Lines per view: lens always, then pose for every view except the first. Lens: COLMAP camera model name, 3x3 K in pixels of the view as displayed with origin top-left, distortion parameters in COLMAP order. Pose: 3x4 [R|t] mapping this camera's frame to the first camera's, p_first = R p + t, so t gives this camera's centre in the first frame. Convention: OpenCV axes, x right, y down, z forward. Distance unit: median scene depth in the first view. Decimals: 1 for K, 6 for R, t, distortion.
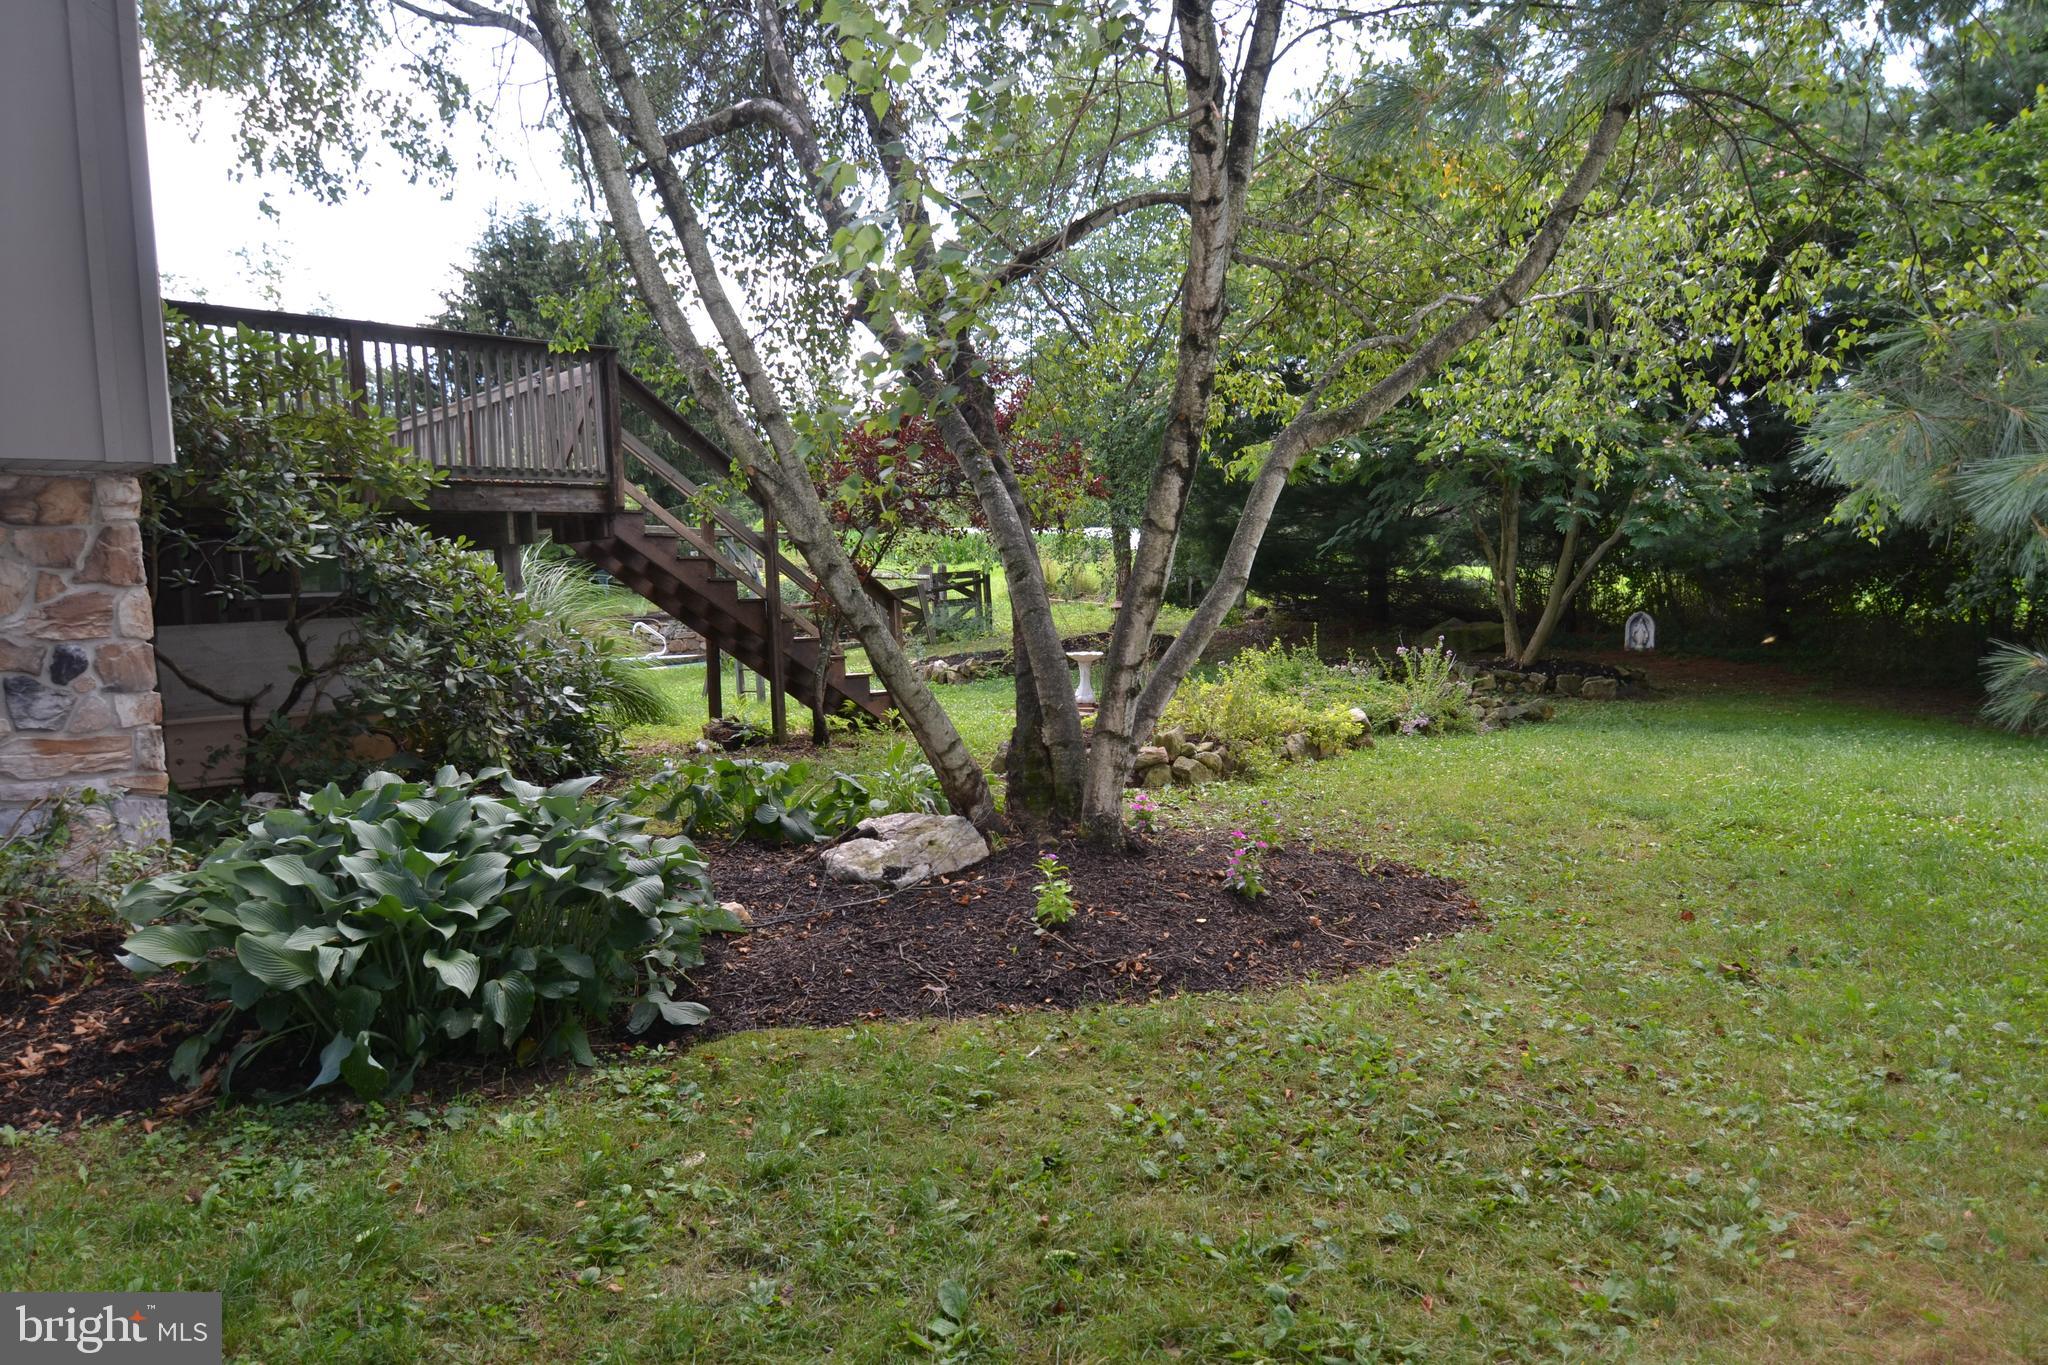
lens RADIAL K [[1311.5, 0, 1024.0], [0, 1311.5, 682.5], [0, 0, 1]] dist [-0.001820, -0.001895]
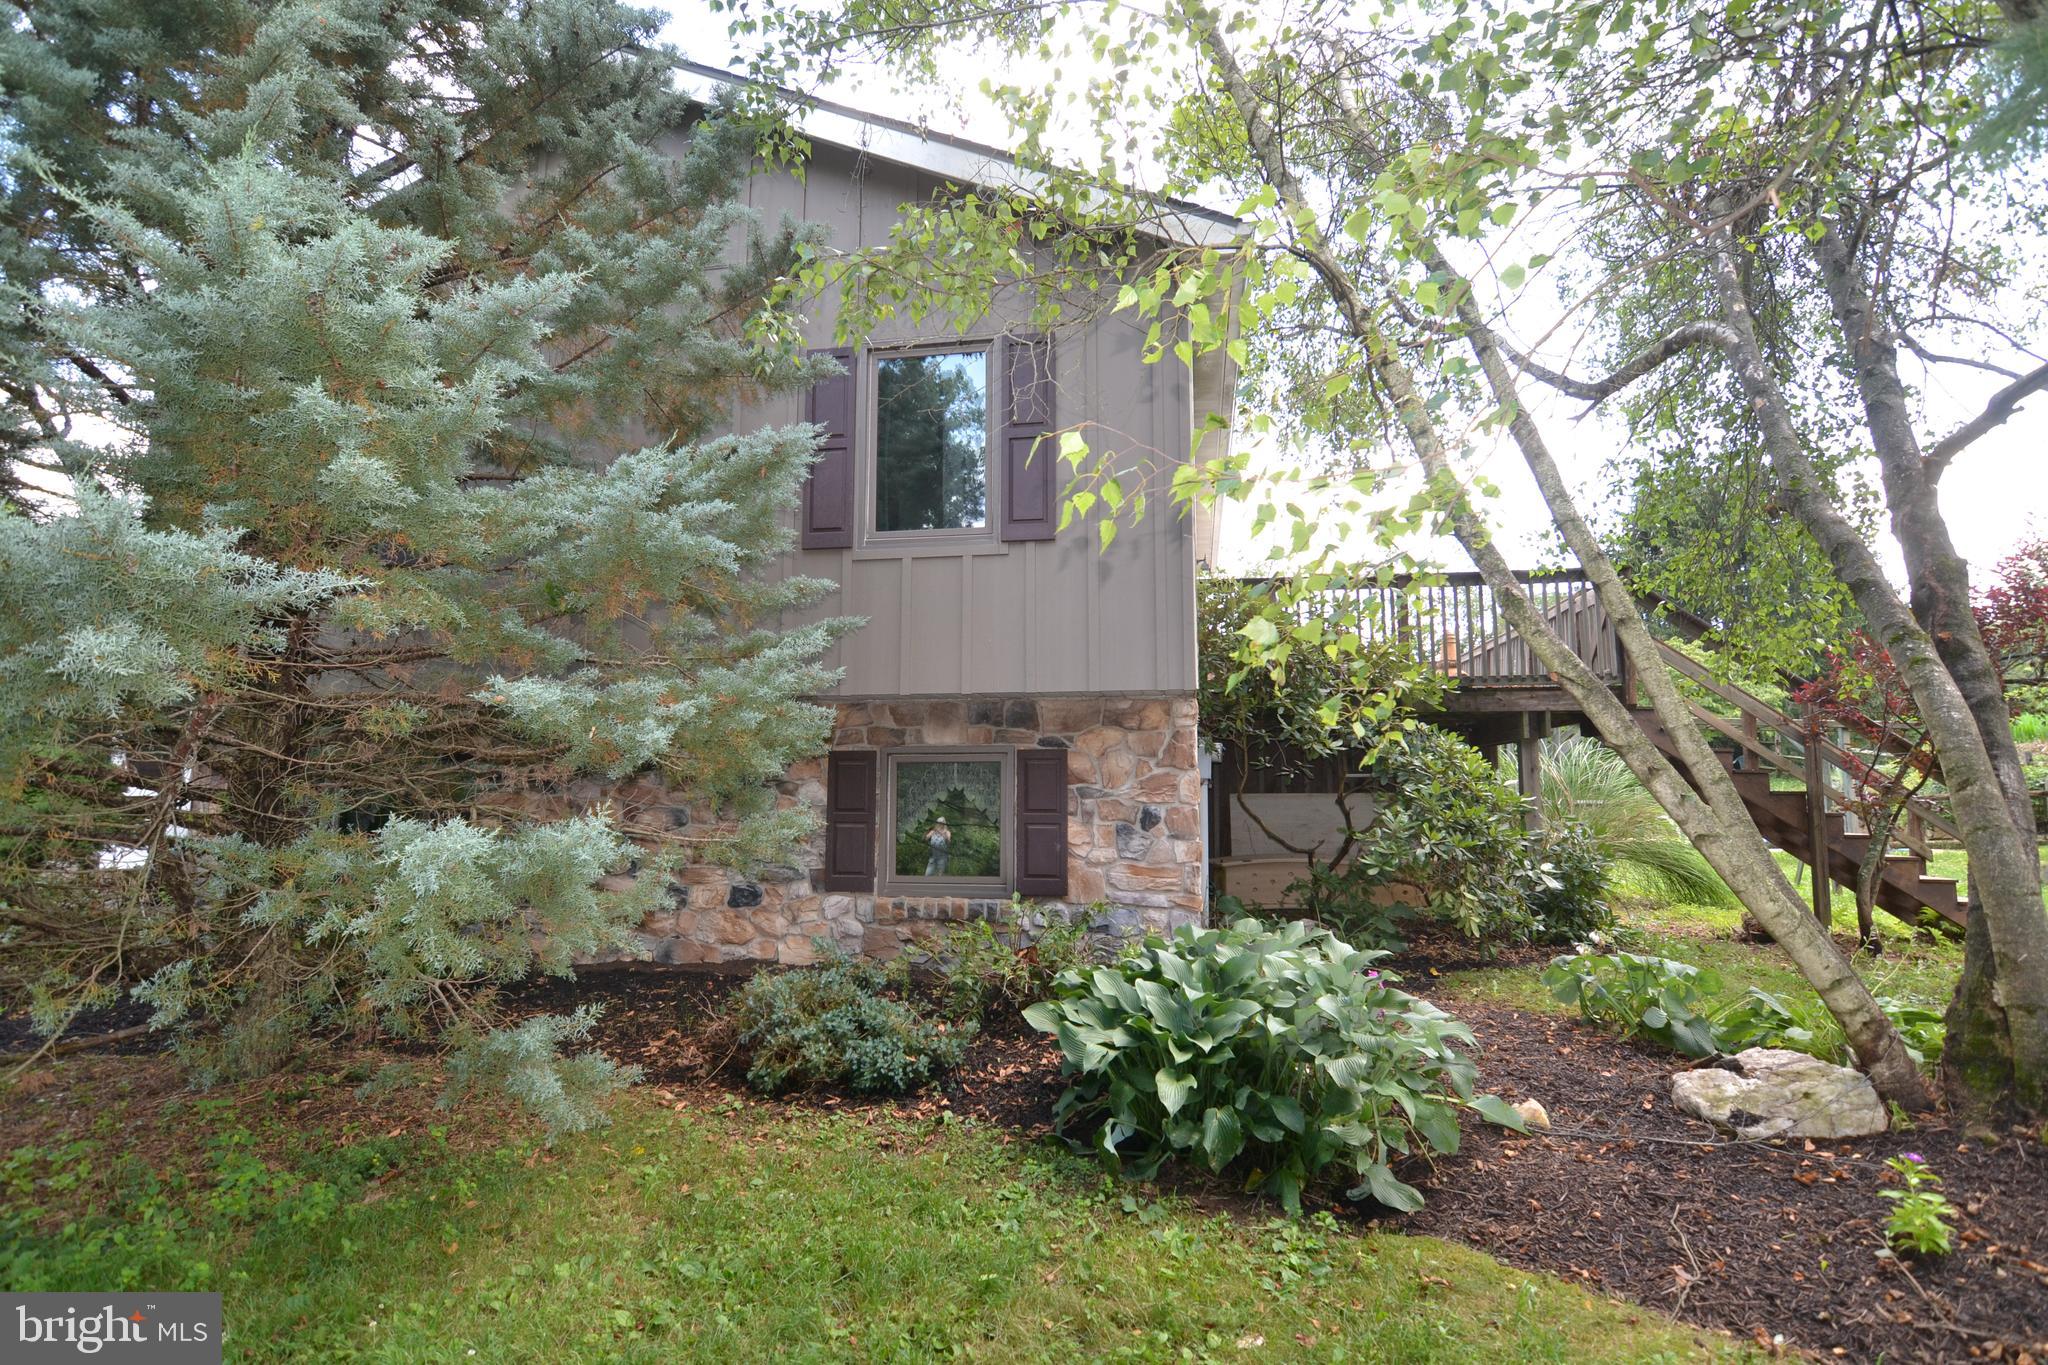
lens RADIAL K [[1003.0, 0, 1020.4], [0, 1003.0, 683.5], [0, 0, 1]] dist [-0.006808, -0.009667]
pose [[0.571256, -0.043458, -0.819620, 0.203867], [-0.082303, 0.990531, -0.109883, -0.034702], [0.816635, 0.130228, 0.562271, 0.213351]]
